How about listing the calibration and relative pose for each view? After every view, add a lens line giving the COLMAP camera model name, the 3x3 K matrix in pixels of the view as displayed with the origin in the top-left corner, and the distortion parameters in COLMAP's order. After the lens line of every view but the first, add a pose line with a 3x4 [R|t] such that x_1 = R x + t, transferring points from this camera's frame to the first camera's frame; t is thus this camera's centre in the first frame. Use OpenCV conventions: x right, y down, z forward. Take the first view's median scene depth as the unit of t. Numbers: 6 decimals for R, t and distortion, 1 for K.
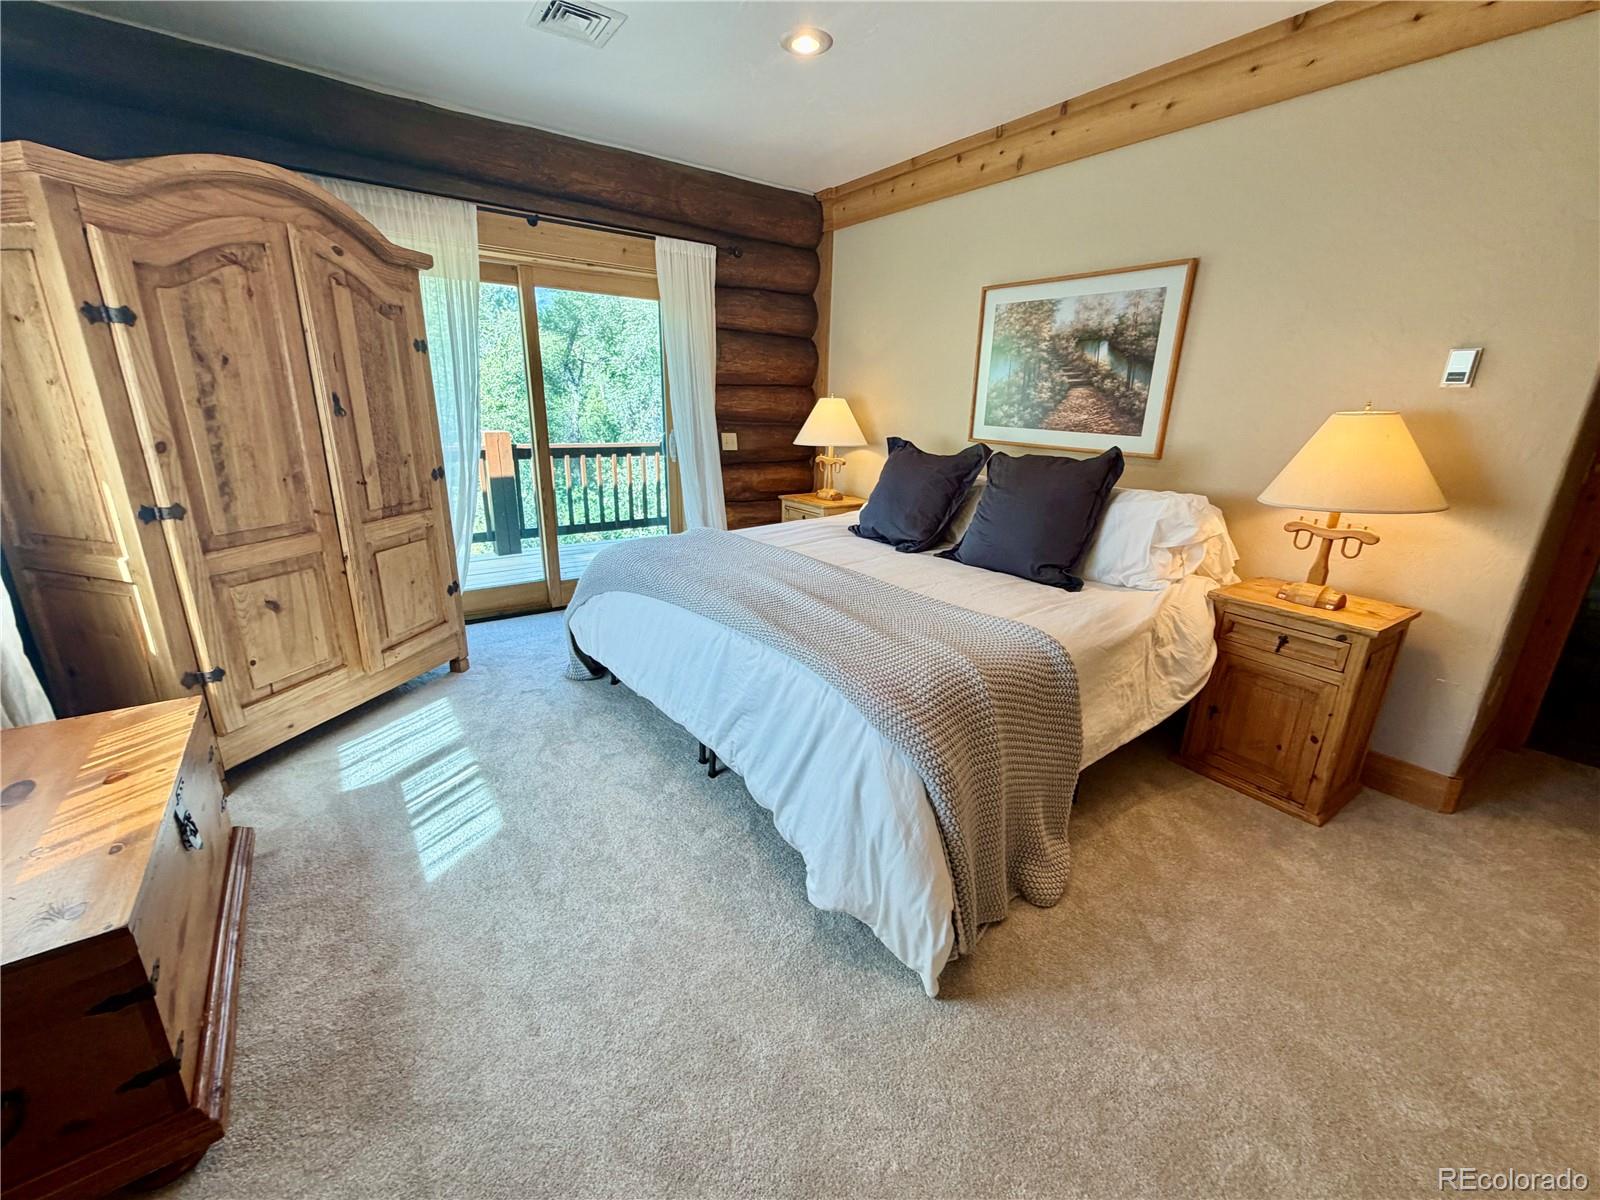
lens RADIAL K [[646.2, 0, 797.0], [0, 646.2, 595.7], [0, 0, 1]] dist [0.001843, 0.000449]
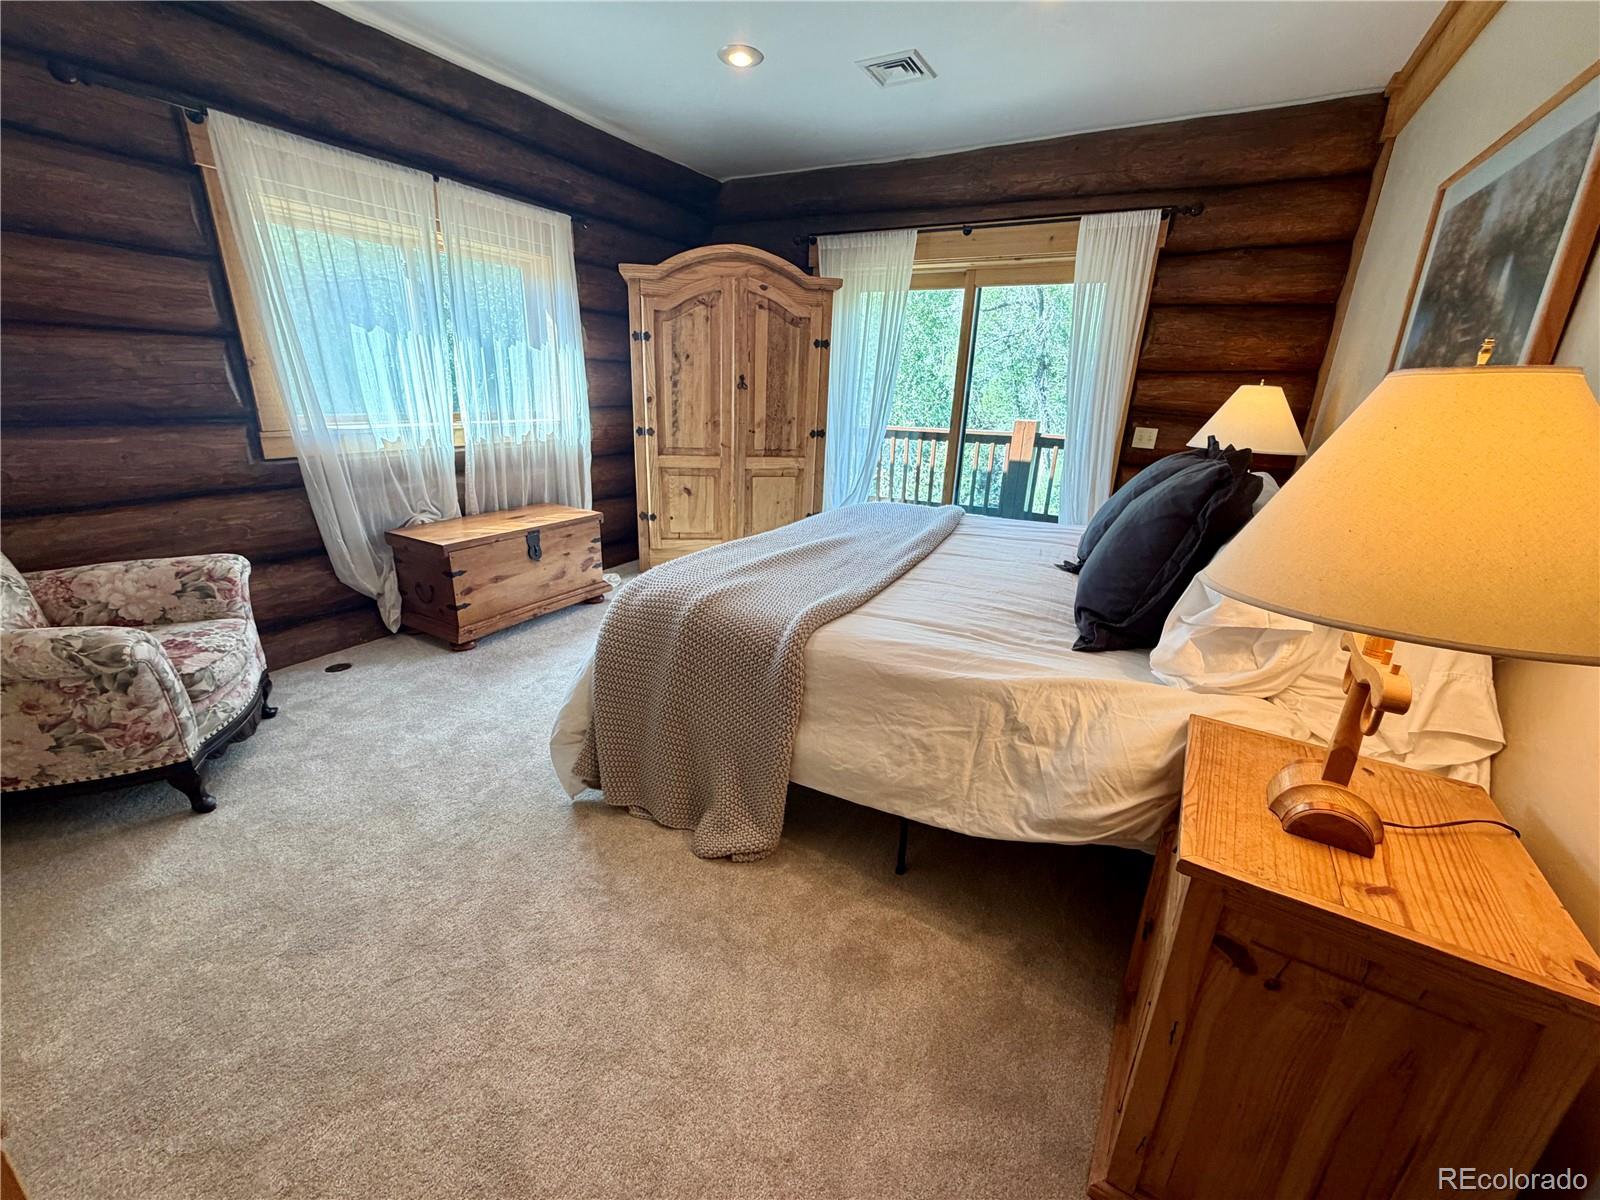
lens RADIAL K [[646.2, 0, 801.6], [0, 646.2, 597.5], [0, 0, 1]] dist [0.001843, 0.000449]
pose [[0.415740, 0.281713, -0.864753, 0.937516], [-0.287950, 0.942676, 0.168663, -0.096752], [0.862696, 0.178885, 0.473027, 0.442468]]
